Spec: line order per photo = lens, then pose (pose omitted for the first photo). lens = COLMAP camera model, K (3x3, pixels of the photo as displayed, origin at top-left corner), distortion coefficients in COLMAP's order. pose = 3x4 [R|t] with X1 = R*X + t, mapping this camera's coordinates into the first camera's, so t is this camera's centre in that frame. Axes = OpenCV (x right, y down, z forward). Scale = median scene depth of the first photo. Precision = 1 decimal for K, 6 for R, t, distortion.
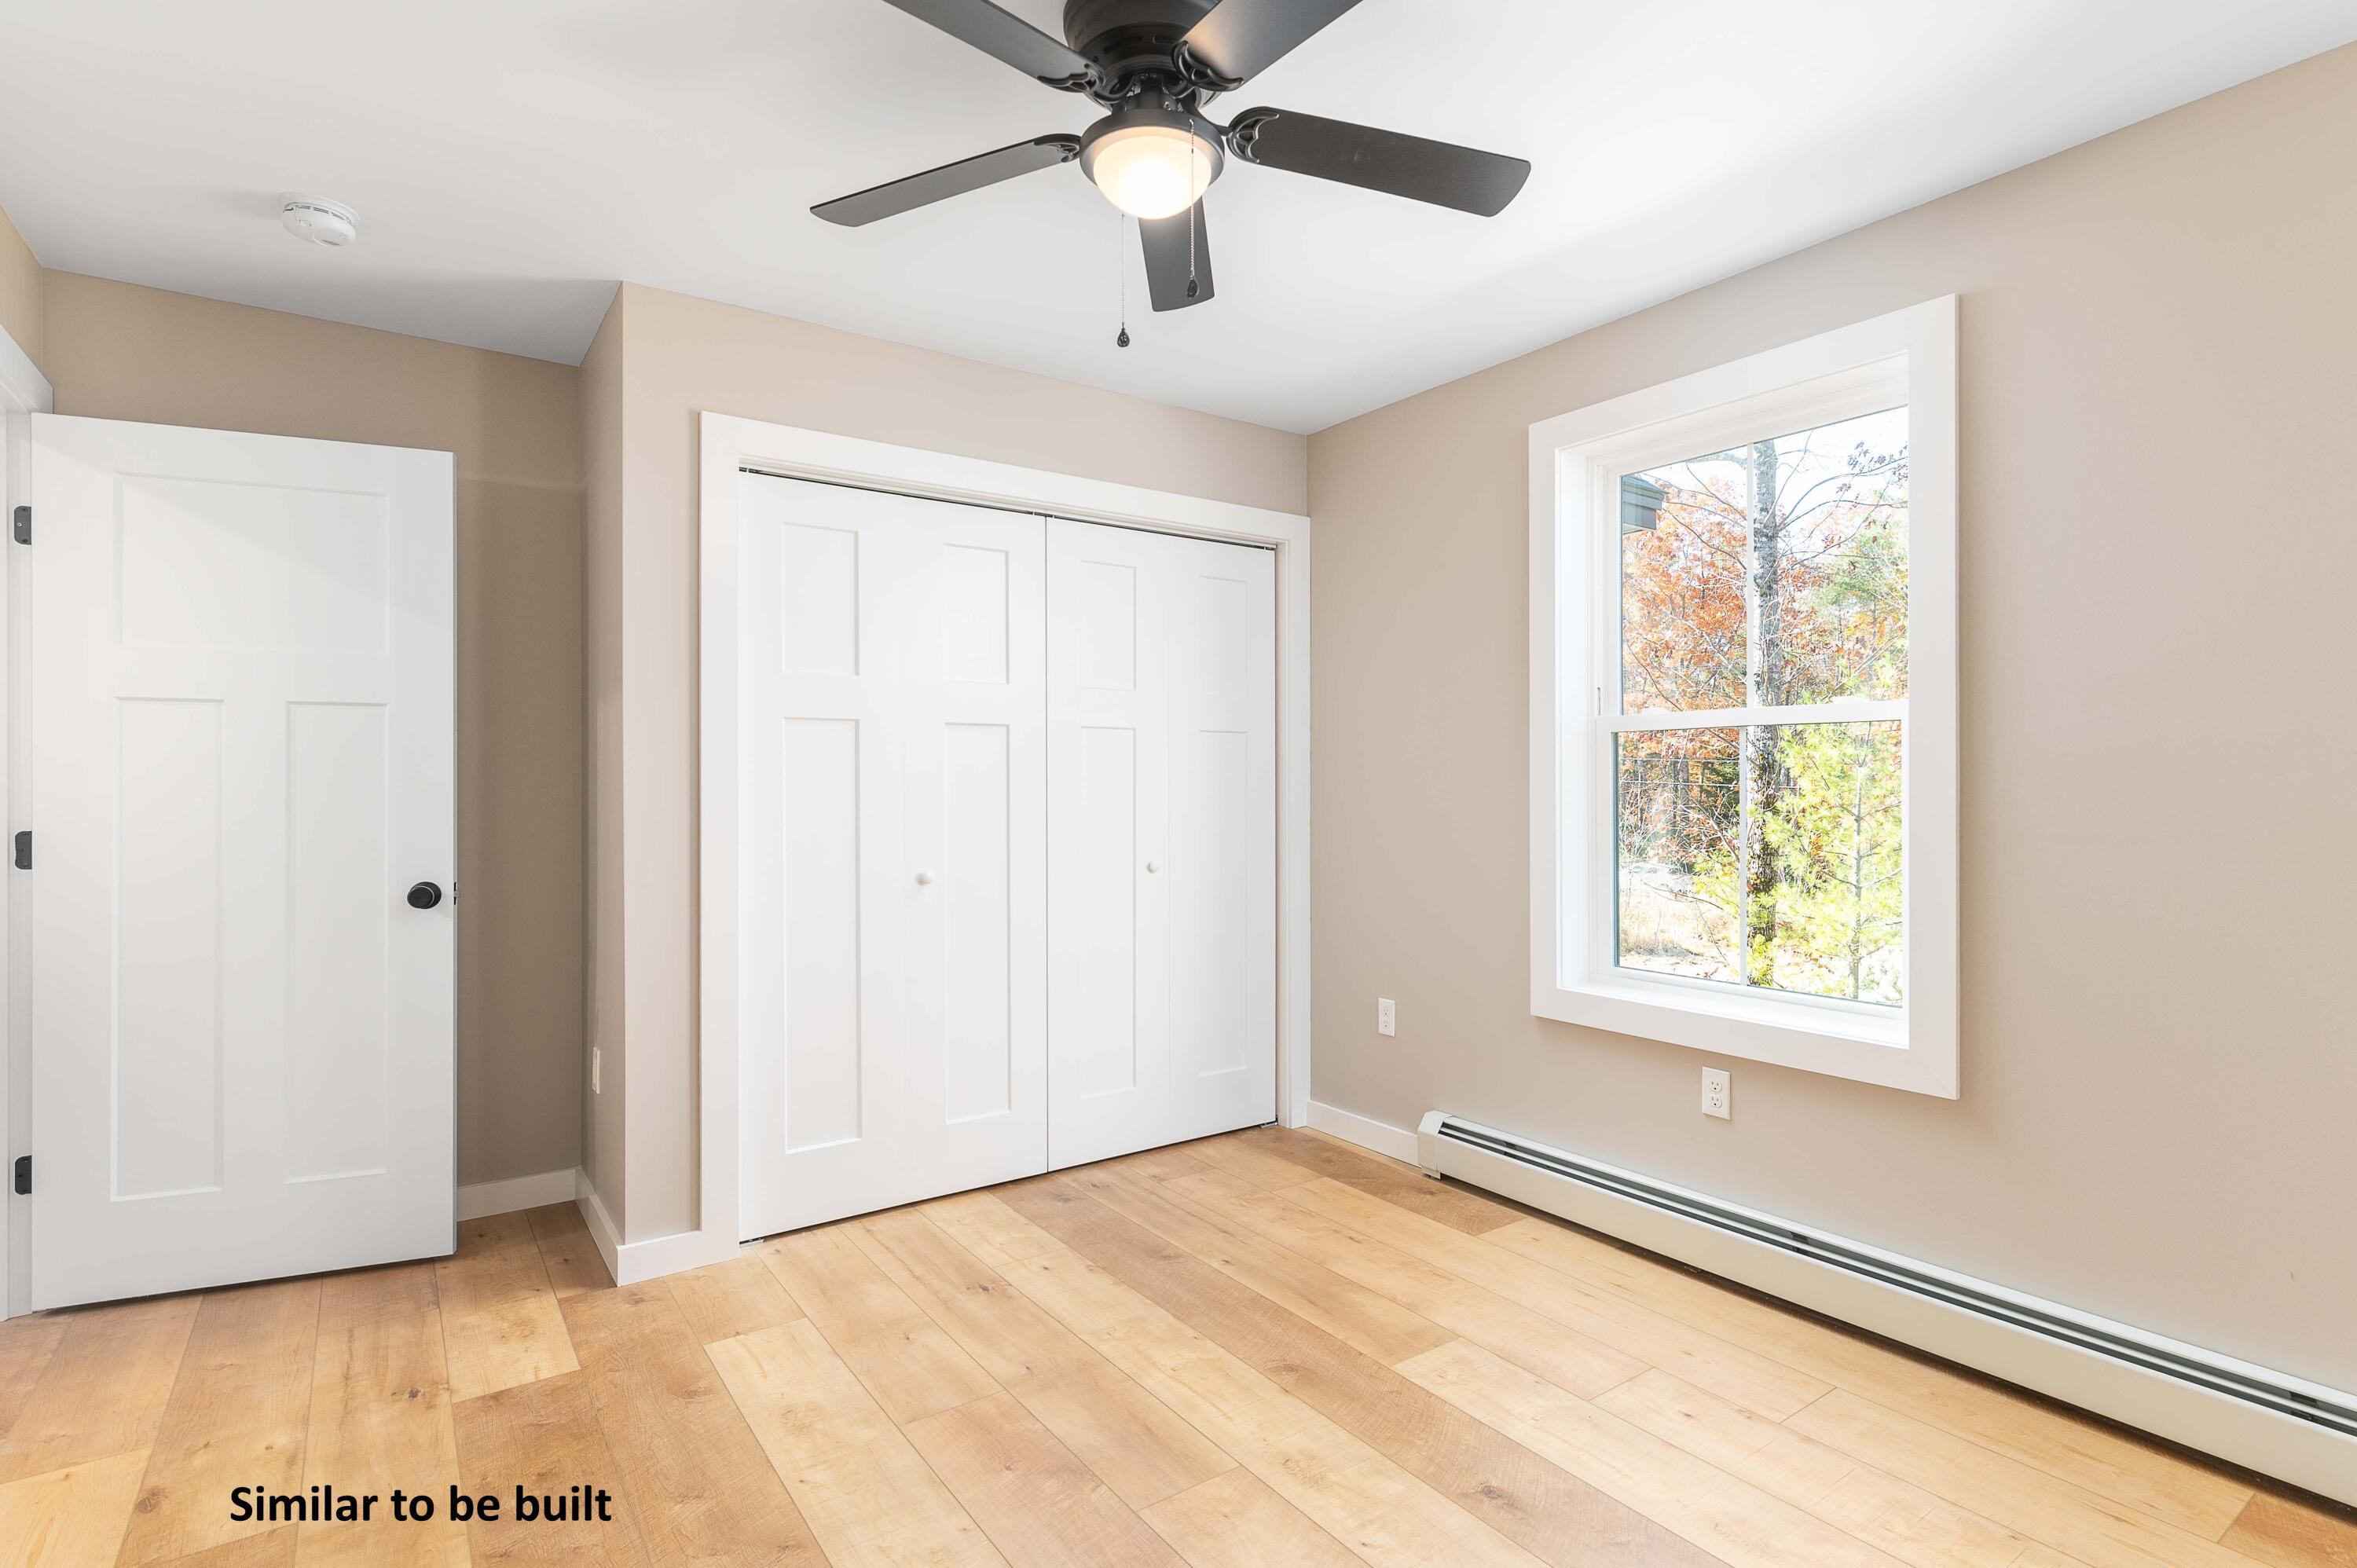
lens RADIAL K [[1165.8, 0, 1182.6], [0, 1165.8, 781.5], [0, 0, 1]] dist [-0.000385, -0.000012]
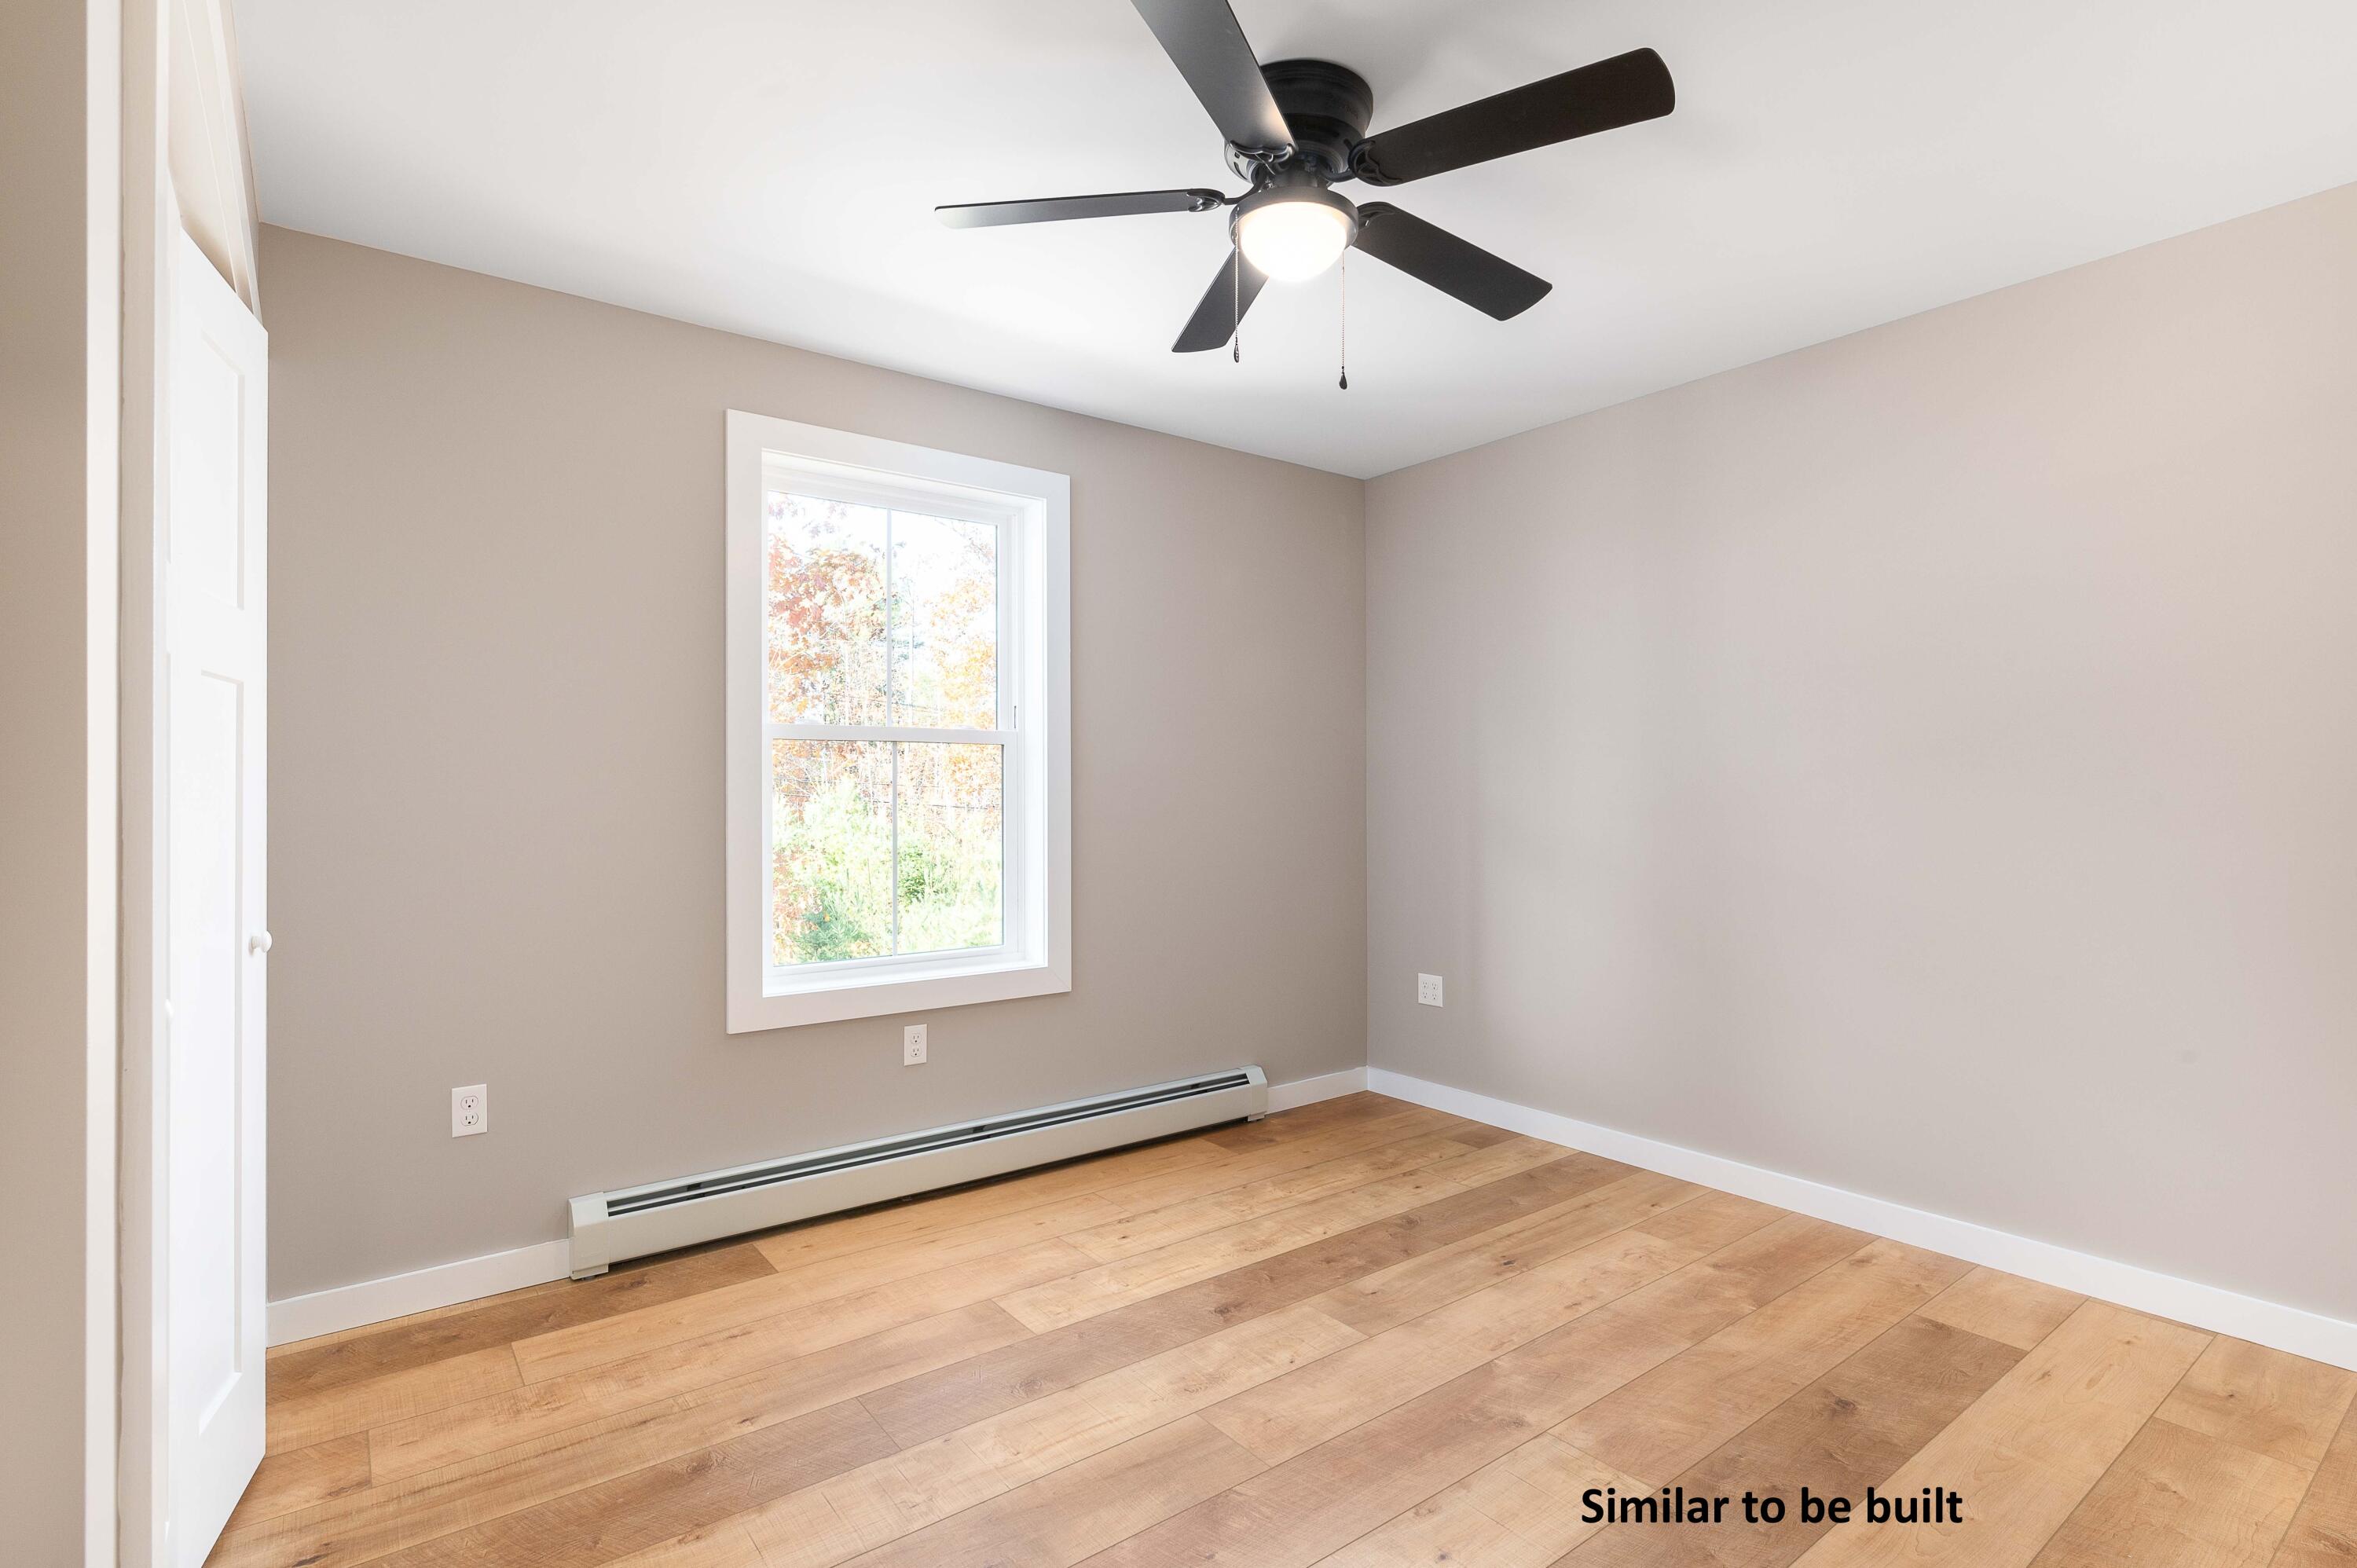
lens RADIAL K [[1165.8, 0, 1182.6], [0, 1165.8, 781.5], [0, 0, 1]] dist [-0.000385, -0.000012]
pose [[-0.058776, 0.010262, 0.998218, -0.708271], [0.002637, 0.999945, -0.010125, 0.006878], [-0.998268, 0.002037, -0.058800, 0.732975]]
